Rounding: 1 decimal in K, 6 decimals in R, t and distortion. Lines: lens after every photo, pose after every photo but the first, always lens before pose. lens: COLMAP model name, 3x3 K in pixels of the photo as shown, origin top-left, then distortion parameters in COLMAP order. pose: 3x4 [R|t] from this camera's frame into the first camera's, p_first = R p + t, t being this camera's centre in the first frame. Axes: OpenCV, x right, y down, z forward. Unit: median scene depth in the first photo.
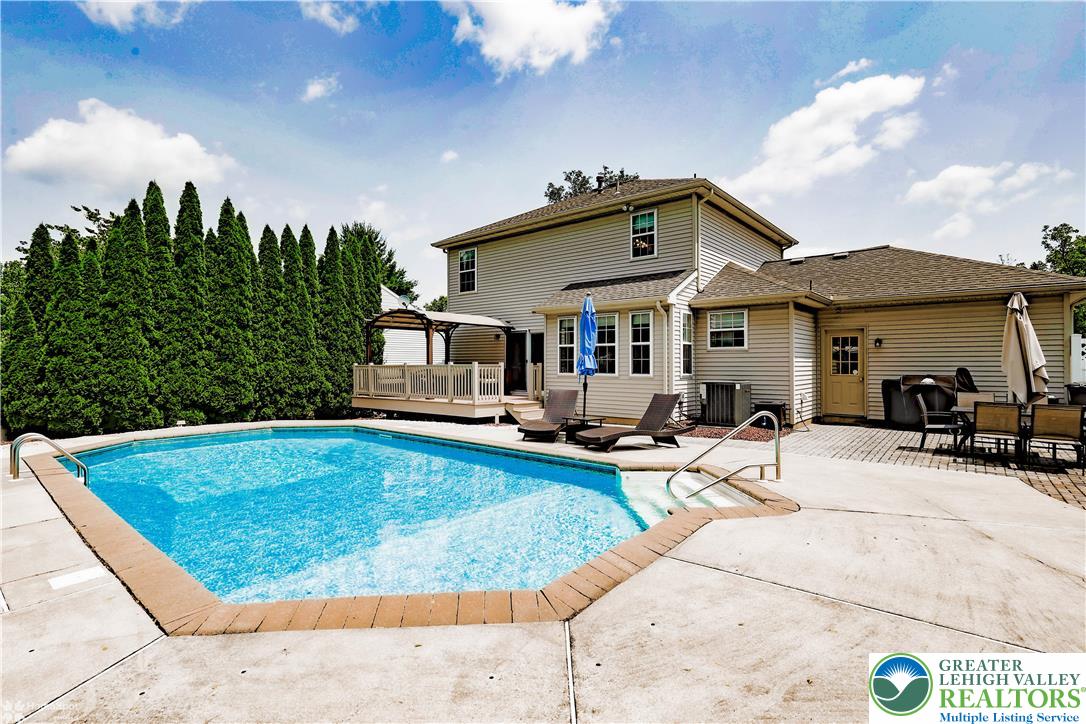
lens RADIAL K [[512.8, 0, 543.0], [0, 512.8, 362.0], [0, 0, 1]] dist [0.013143, 0.000199]
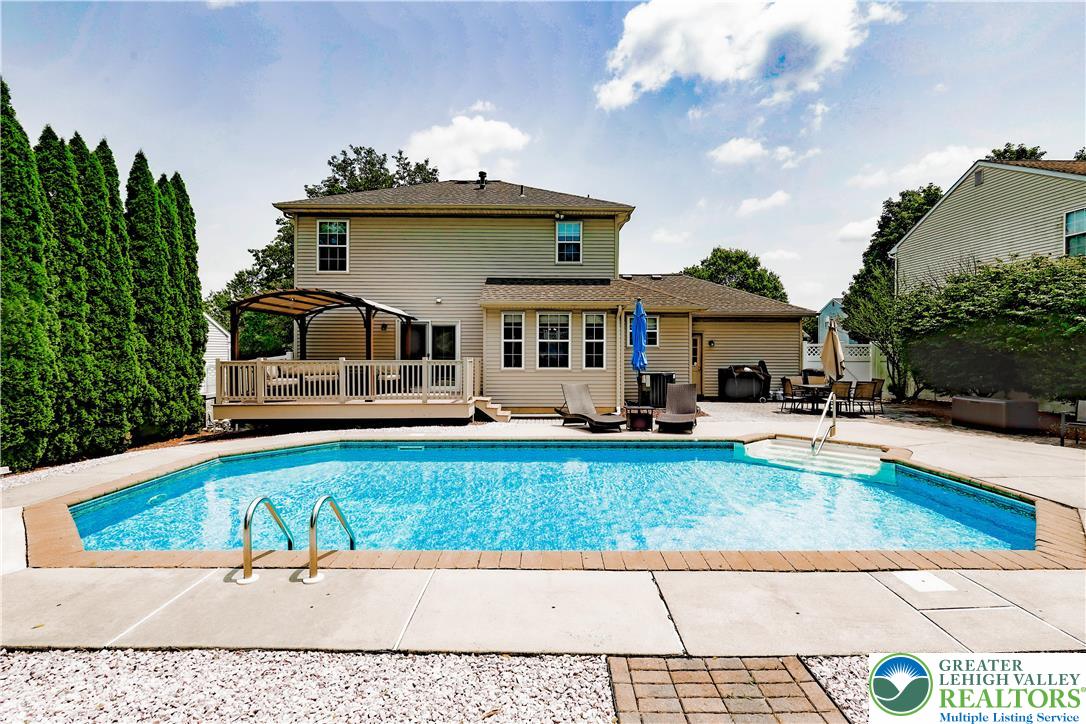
lens RADIAL K [[502.0, 0, 549.5], [0, 502.0, 361.6], [0, 0, 1]] dist [-0.000819, -0.000041]
pose [[0.752143, -0.008418, 0.658946, -0.542274], [-0.004007, 0.999841, 0.017348, -0.007575], [-0.658988, -0.015689, 0.751990, 0.199037]]
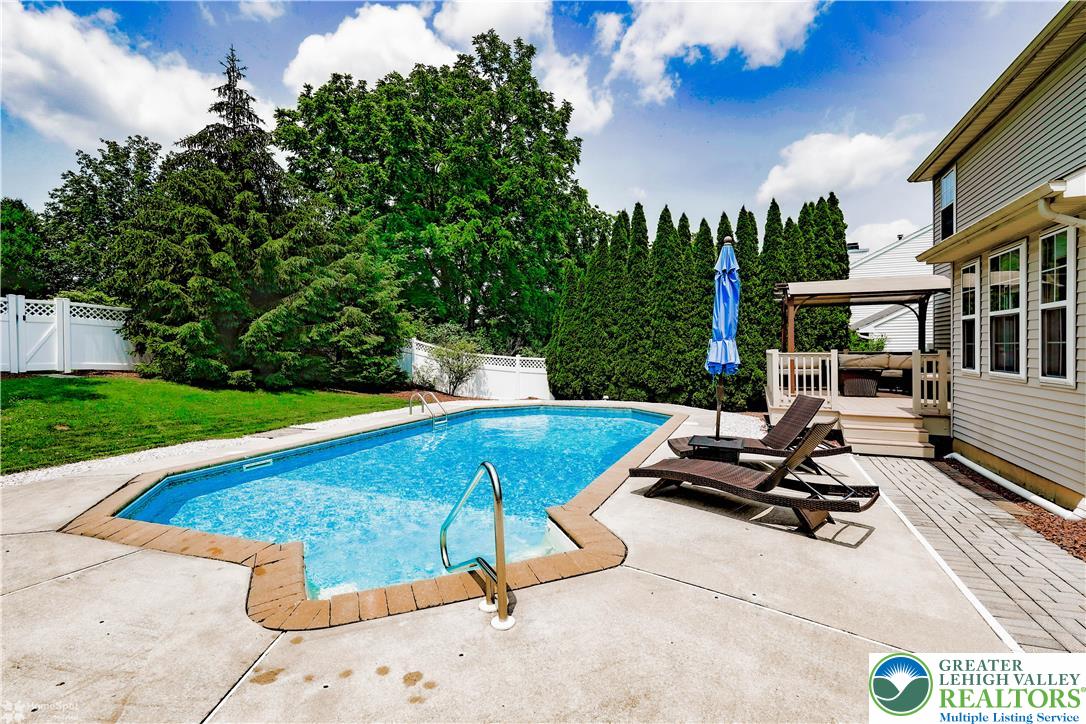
lens RADIAL K [[509.1, 0, 539.6], [0, 509.1, 357.0], [0, 0, 1]] dist [0.000107, 0.000492]
pose [[0.294257, 0.011820, -0.955653, 0.407194], [0.011257, 0.999811, 0.015832, -0.004009], [0.955660, -0.015417, 0.294069, 0.413995]]
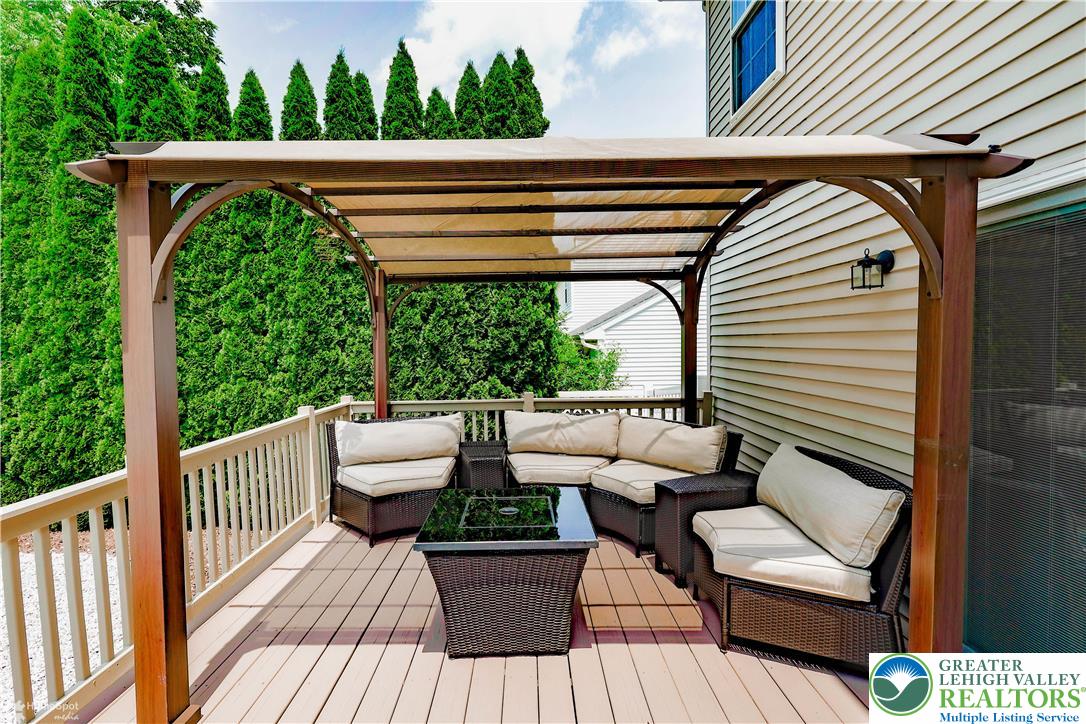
lens RADIAL K [[513.5, 0, 531.2], [0, 513.5, 349.2], [0, 0, 1]] dist [0.000747, 0.000018]
pose [[0.651178, 0.007170, -0.758891, -0.045905], [0.014035, 0.999671, 0.021488, -0.037831], [0.758795, -0.024644, 0.650863, 0.994897]]
